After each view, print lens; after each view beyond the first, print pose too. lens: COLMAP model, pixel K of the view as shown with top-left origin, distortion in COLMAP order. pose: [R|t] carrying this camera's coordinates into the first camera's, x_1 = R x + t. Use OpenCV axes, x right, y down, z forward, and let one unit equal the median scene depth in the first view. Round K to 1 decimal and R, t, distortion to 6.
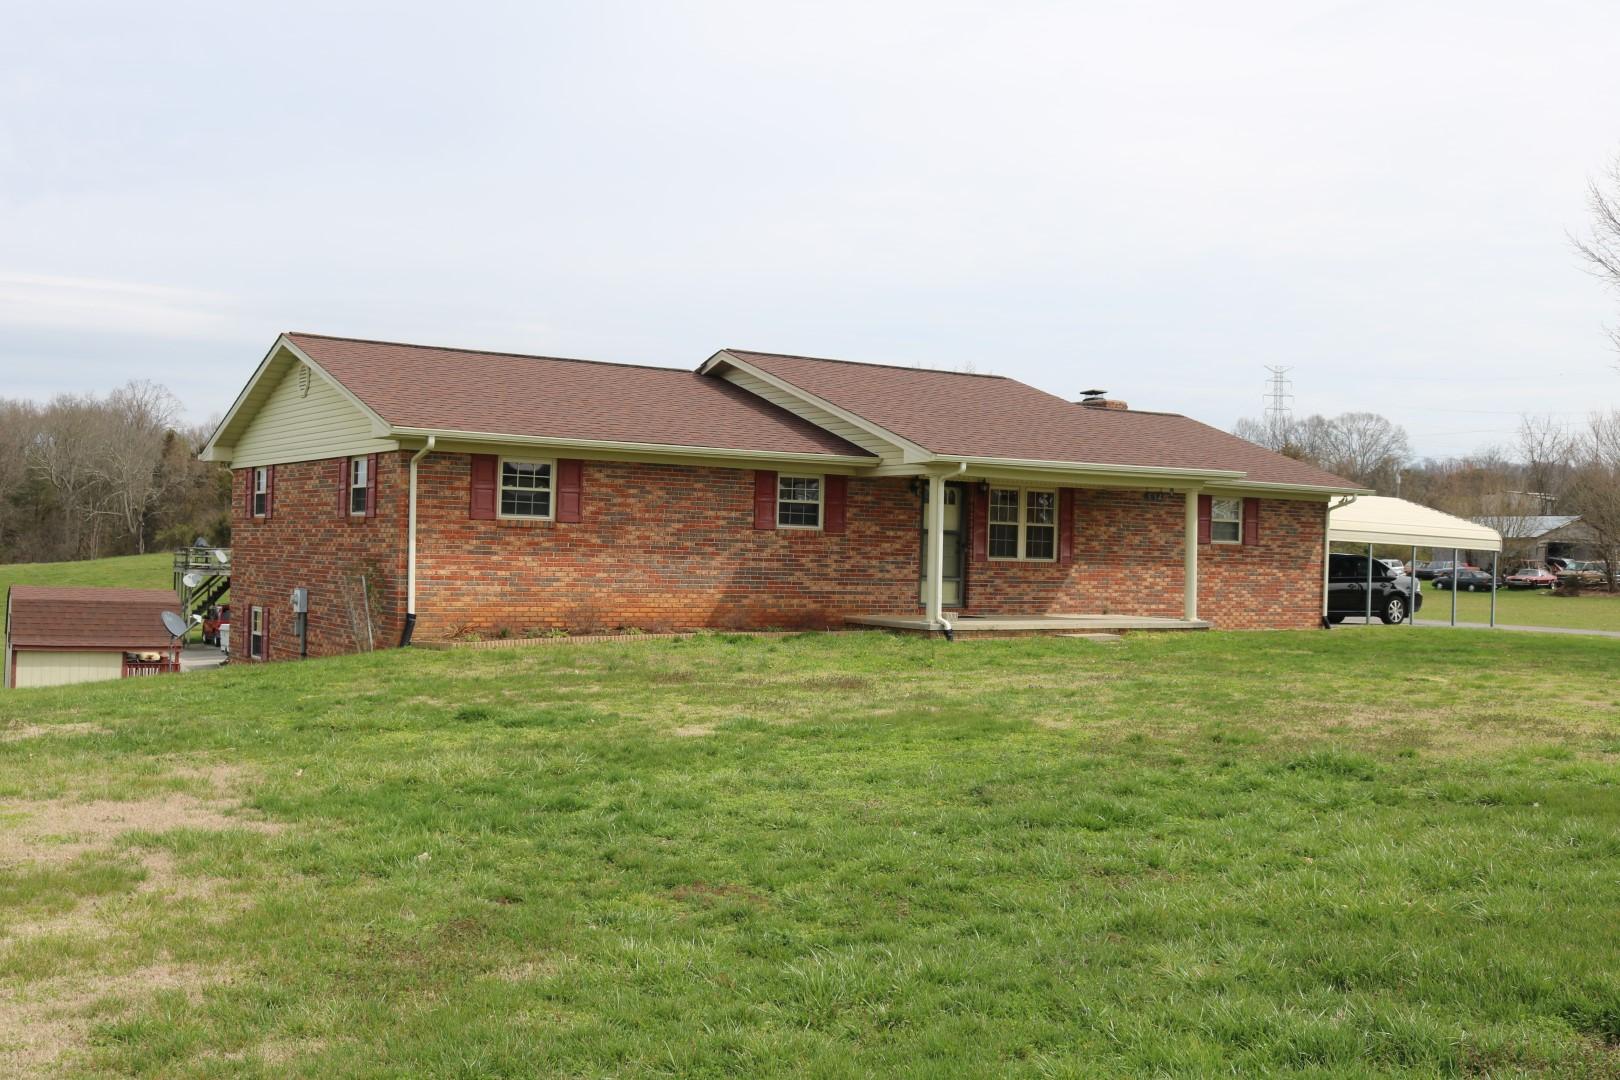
lens RADIAL K [[1600.9, 0, 810.0], [0, 1600.9, 540.0], [0, 0, 1]] dist [-0.014258, -0.002220]
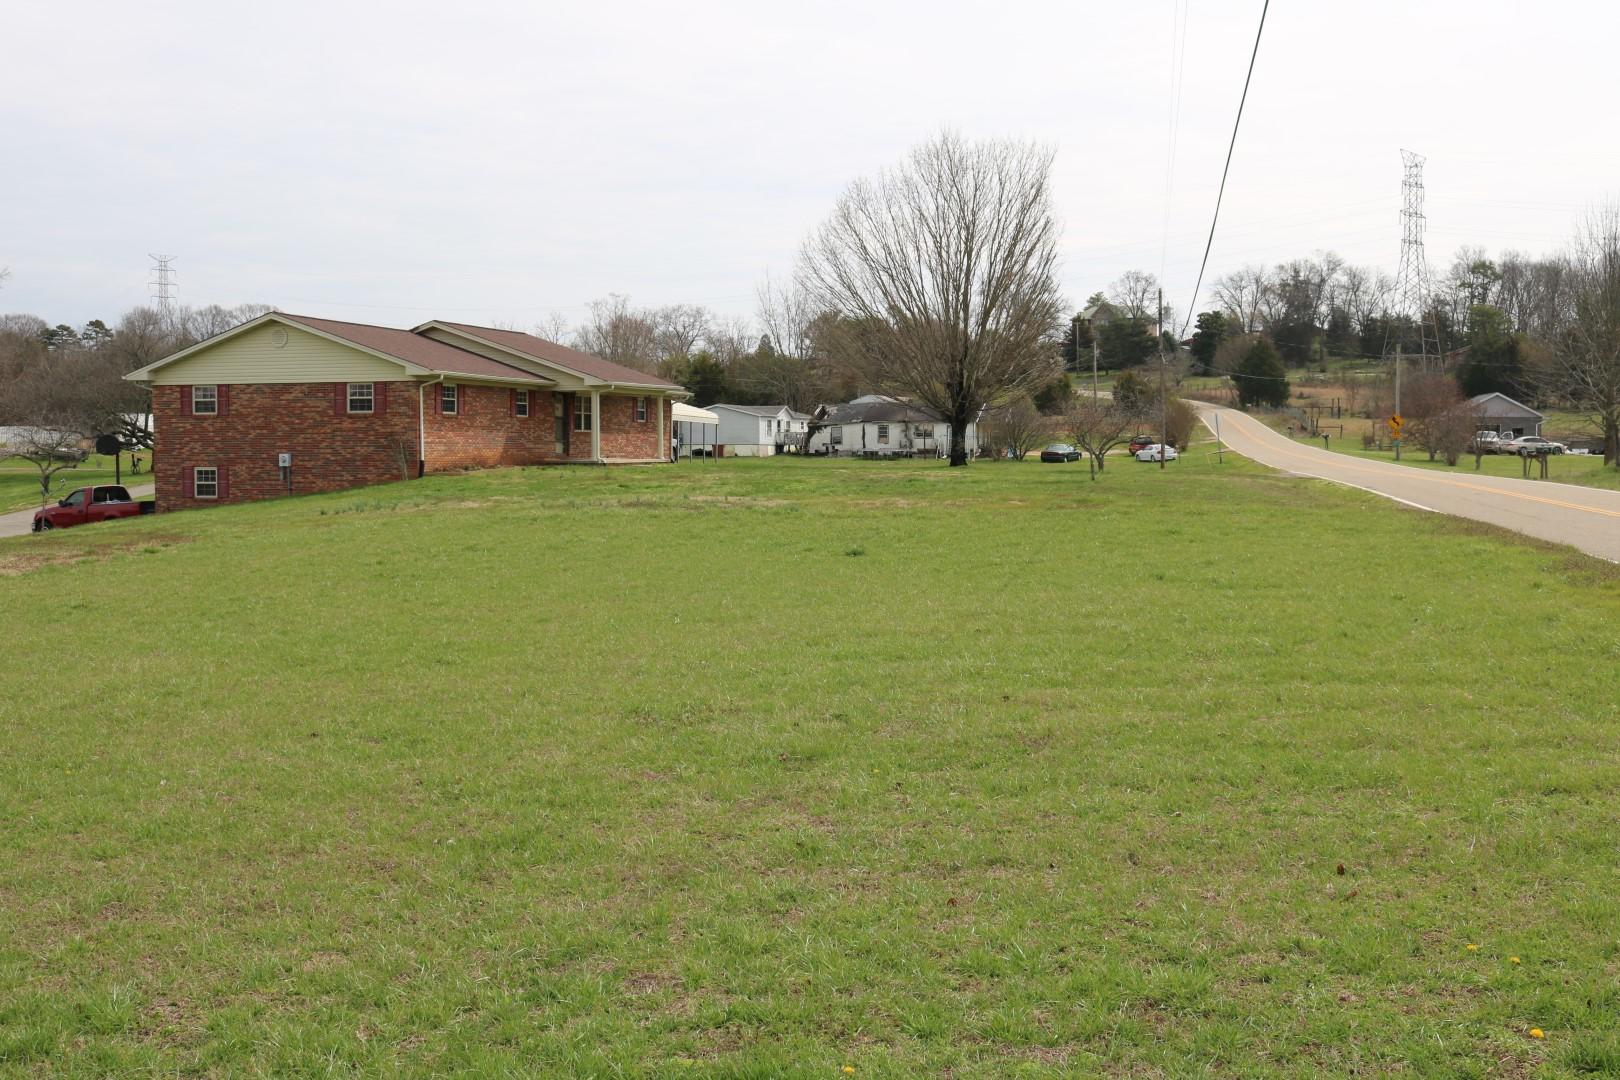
lens RADIAL K [[1543.4, 0, 810.0], [0, 1543.4, 540.0], [0, 0, 1]] dist [-0.142077, 0.000654]
pose [[0.759702, -0.060596, 0.647442, -0.955094], [0.009682, 0.996592, 0.081913, -0.006822], [-0.650199, -0.055961, 0.757700, -0.680848]]
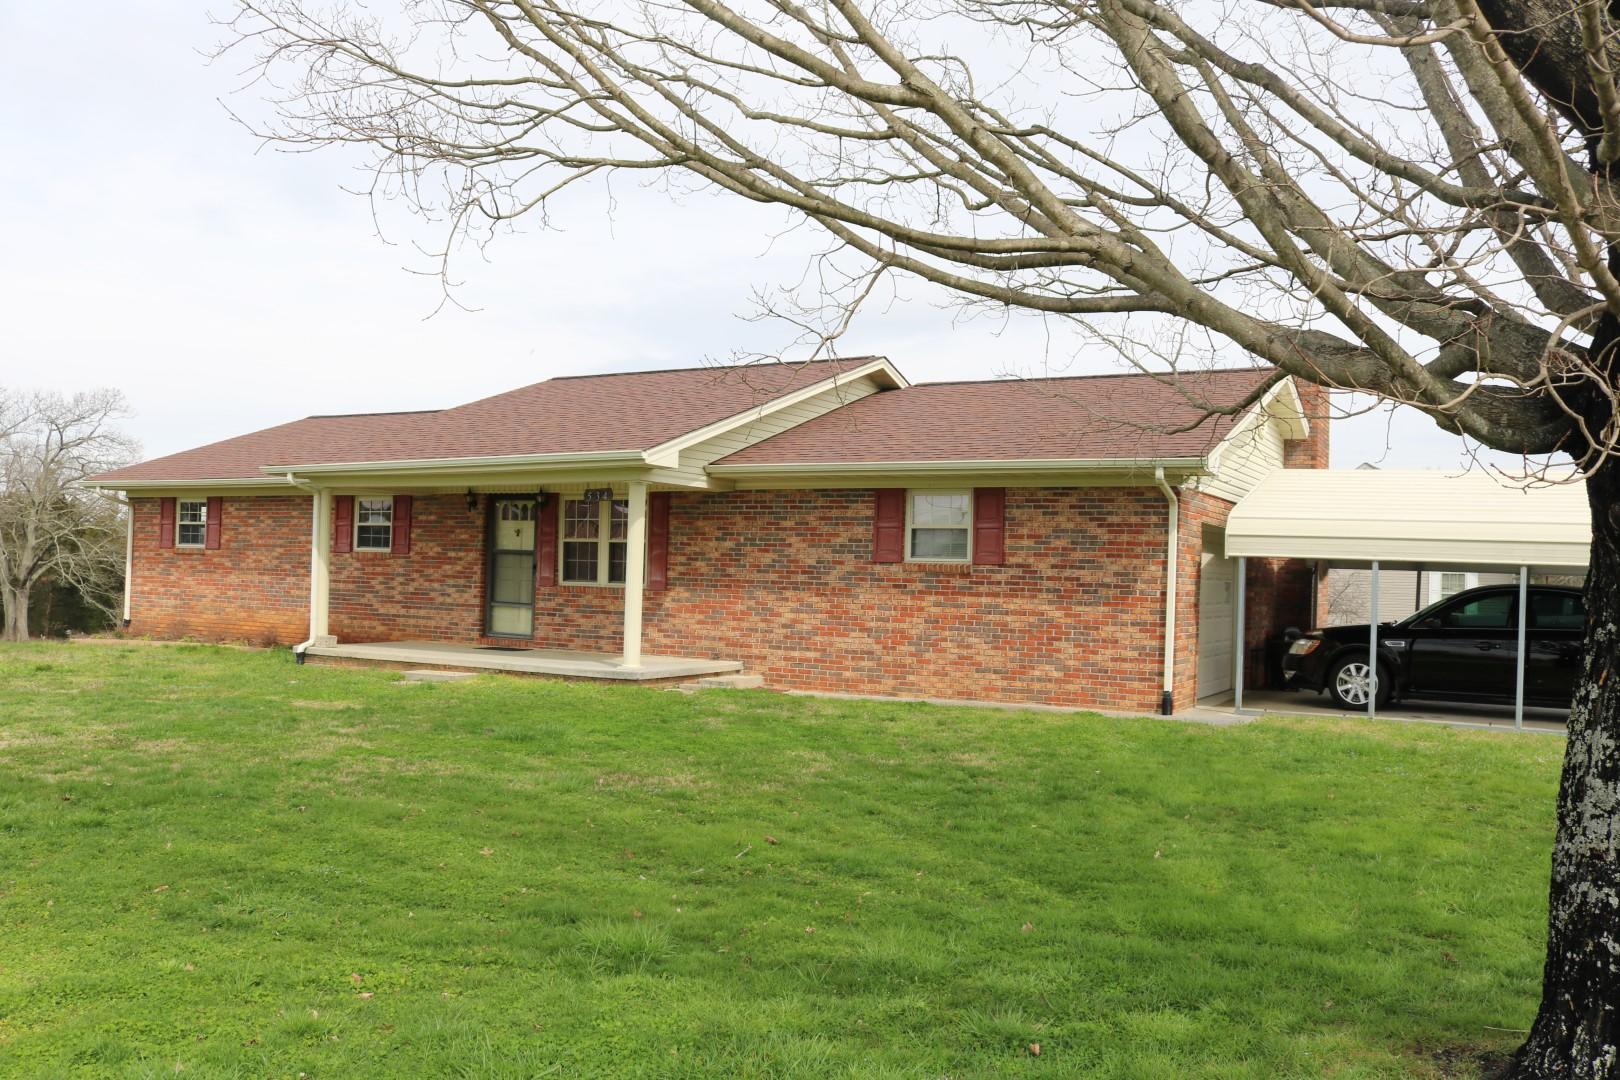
lens RADIAL K [[1341.1, 0, 810.0], [0, 1341.1, 540.0], [0, 0, 1]] dist [-0.146198, 0.118453]
pose [[0.470382, -0.037678, -0.881658, 0.825586], [-0.008692, 0.998842, -0.047323, 0.022164], [0.882420, 0.029923, 0.469509, 0.822605]]
